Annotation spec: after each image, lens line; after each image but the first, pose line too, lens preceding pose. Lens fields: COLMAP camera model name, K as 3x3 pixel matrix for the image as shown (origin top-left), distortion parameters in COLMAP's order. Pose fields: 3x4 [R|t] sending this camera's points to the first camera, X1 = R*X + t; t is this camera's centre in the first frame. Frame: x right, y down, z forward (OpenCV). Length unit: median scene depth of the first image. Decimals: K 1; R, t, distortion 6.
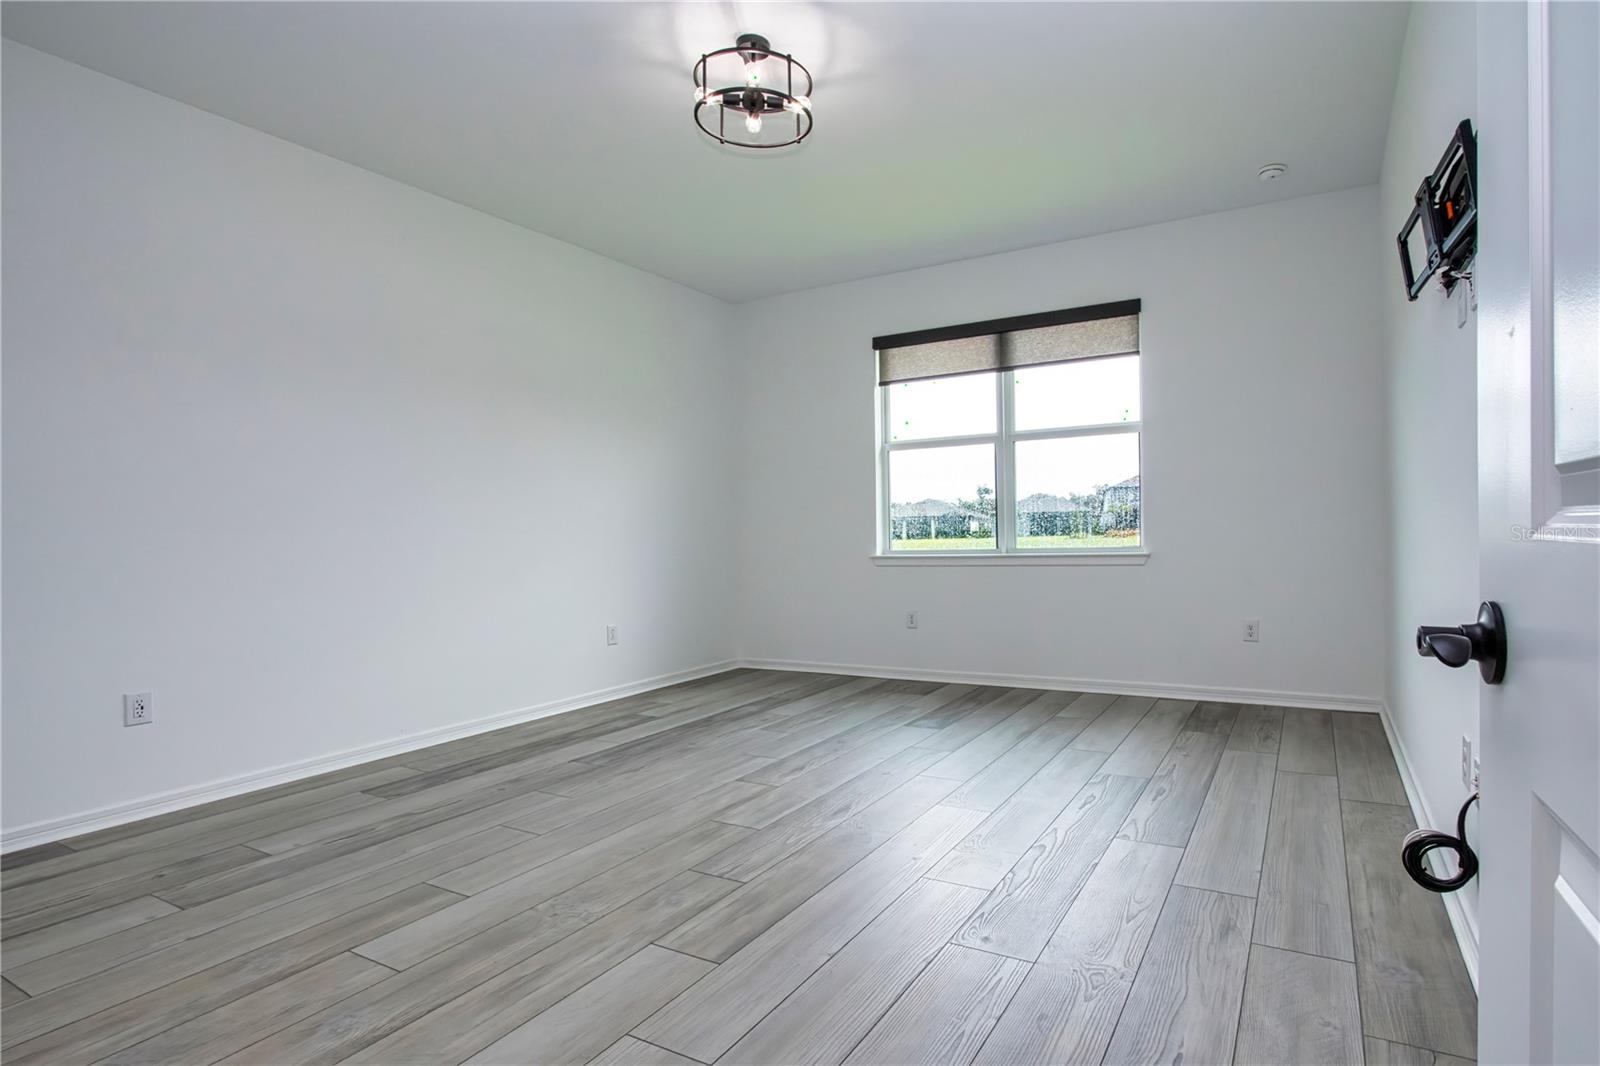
lens RADIAL K [[777.3, 0, 874.3], [0, 777.3, 553.9], [0, 0, 1]] dist [-0.009416, 0.000168]
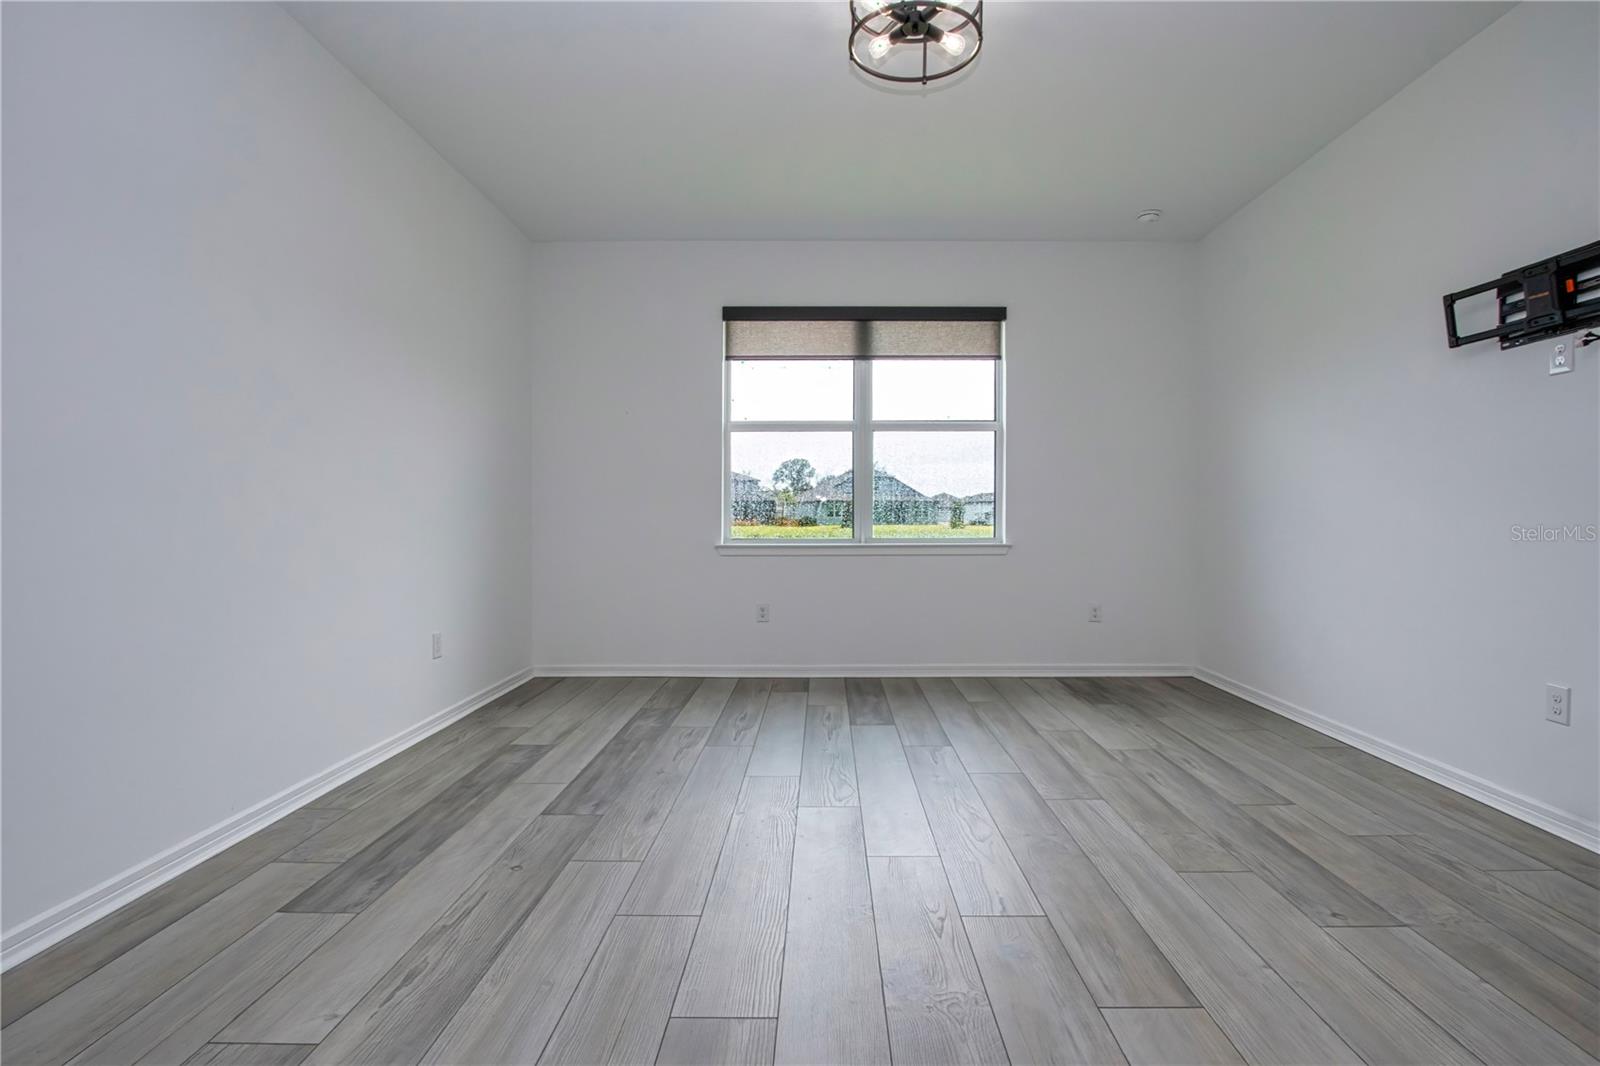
lens RADIAL K [[781.5, 0, 800.0], [0, 781.5, 533.0], [0, 0, 1]] dist [-0.002364, -0.000067]
pose [[0.890120, 0.015378, 0.455467, -0.438459], [-0.007199, 0.999780, -0.019686, 0.008454], [-0.455670, 0.014244, 0.890035, 0.183804]]
